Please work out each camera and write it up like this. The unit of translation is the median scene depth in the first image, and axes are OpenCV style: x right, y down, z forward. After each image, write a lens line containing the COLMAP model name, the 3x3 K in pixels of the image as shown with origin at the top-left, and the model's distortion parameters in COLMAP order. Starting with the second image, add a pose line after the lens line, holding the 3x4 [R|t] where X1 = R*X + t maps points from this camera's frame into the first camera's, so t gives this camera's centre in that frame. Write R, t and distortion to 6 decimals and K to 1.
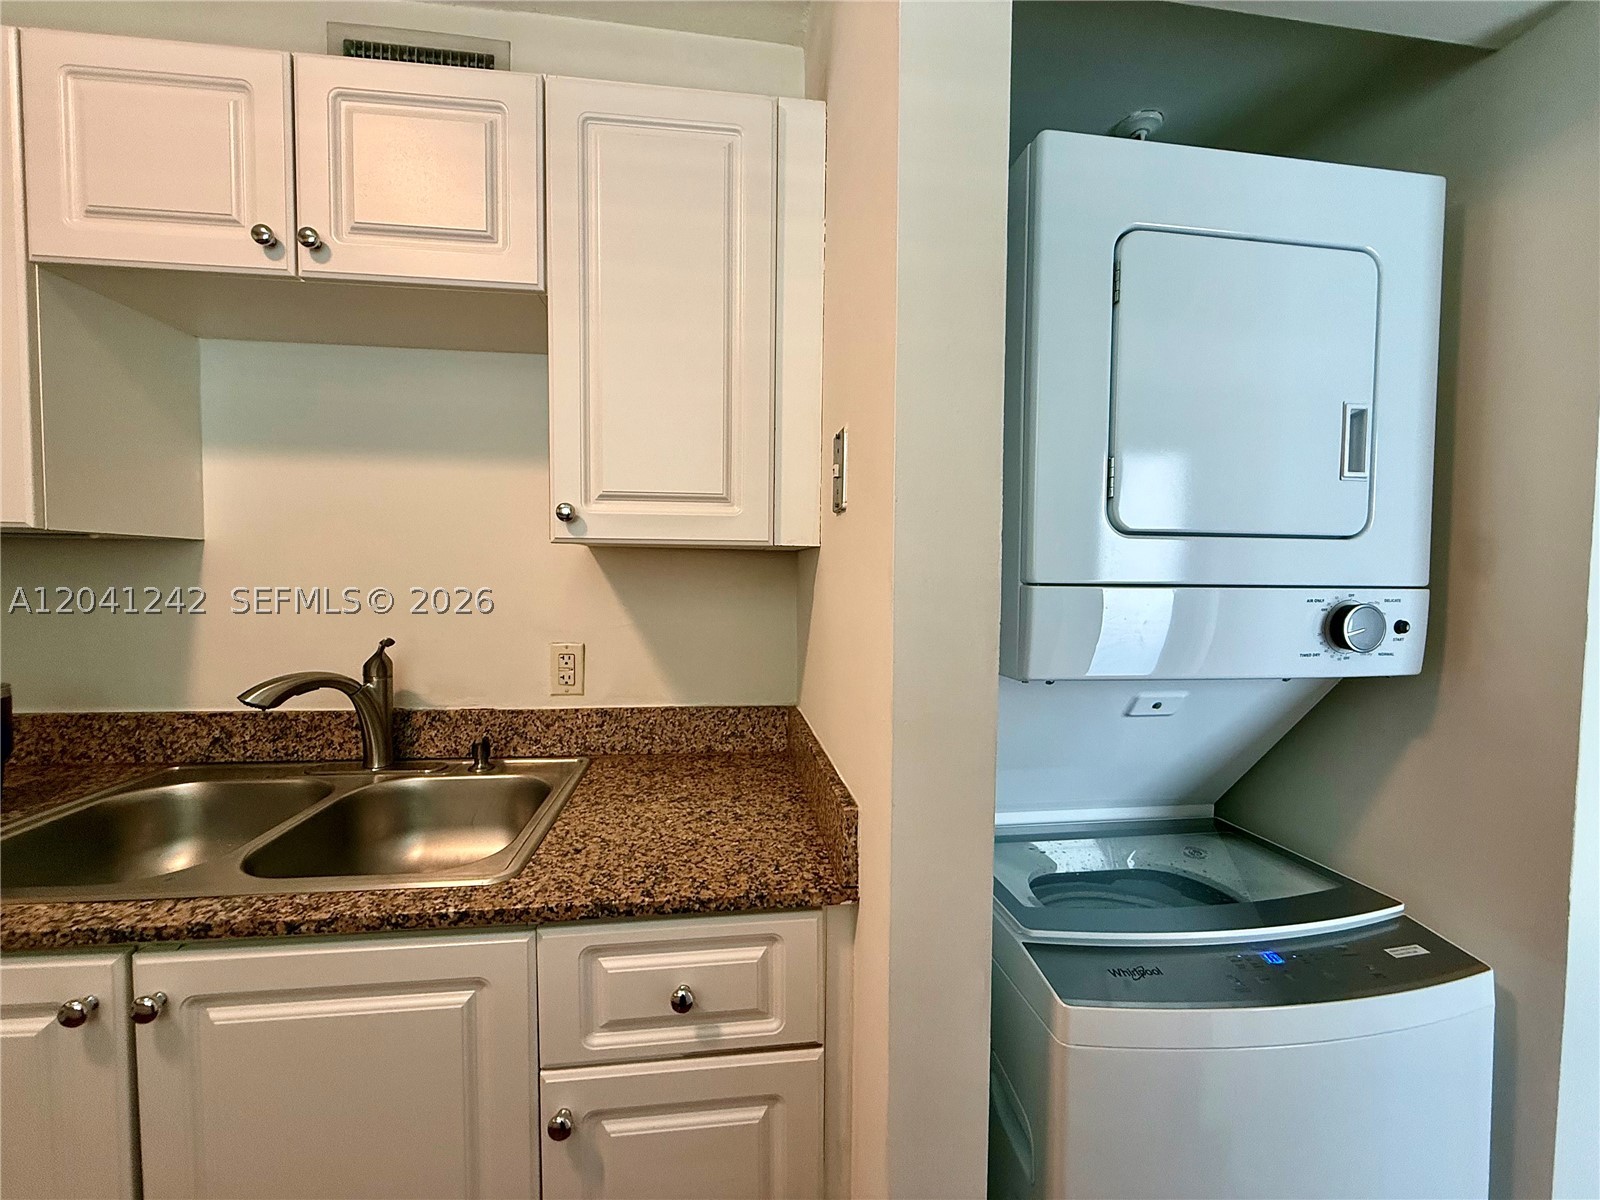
lens RADIAL K [[637.9, 0, 792.8], [0, 637.9, 599.0], [0, 0, 1]] dist [0.000050, 0.000188]
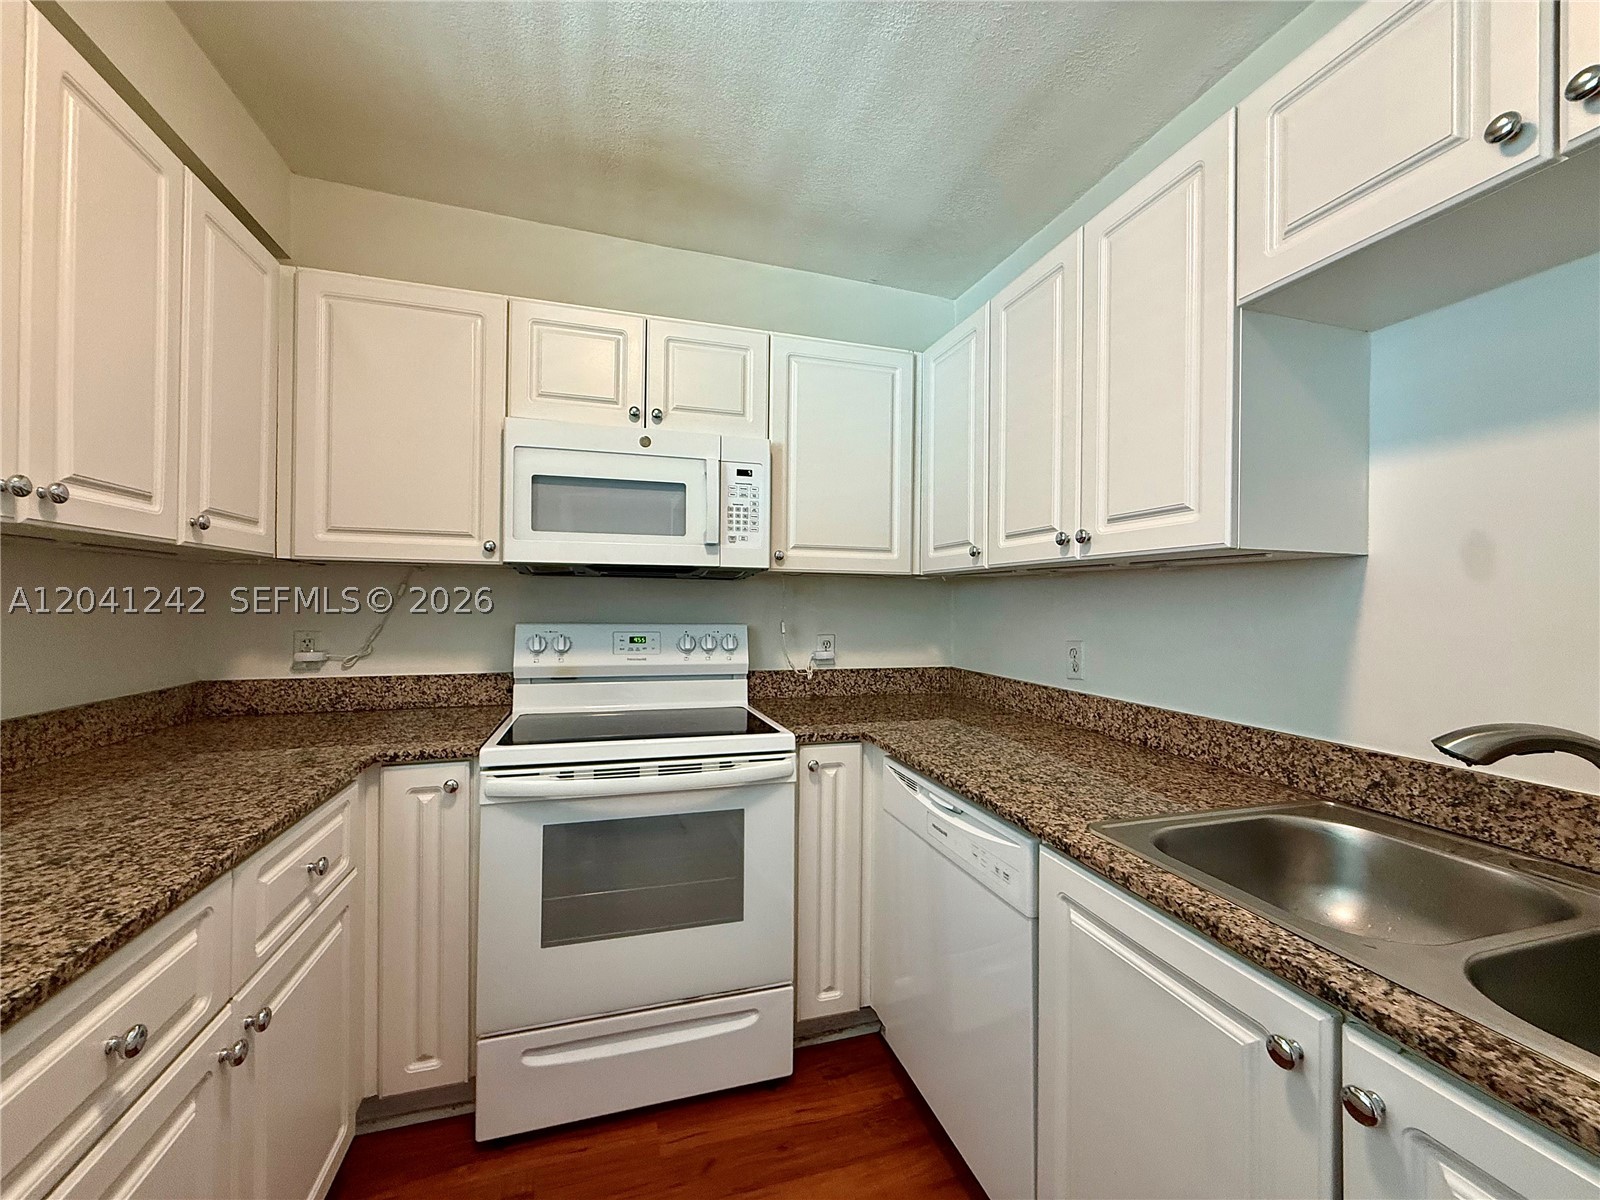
lens RADIAL K [[637.9, 0, 792.8], [0, 637.9, 599.0], [0, 0, 1]] dist [0.000050, 0.000188]
pose [[0.166987, -0.013921, -0.985861, -0.224667], [-0.049961, 0.998496, -0.022562, 0.036307], [0.984692, 0.053022, 0.166040, 0.080613]]
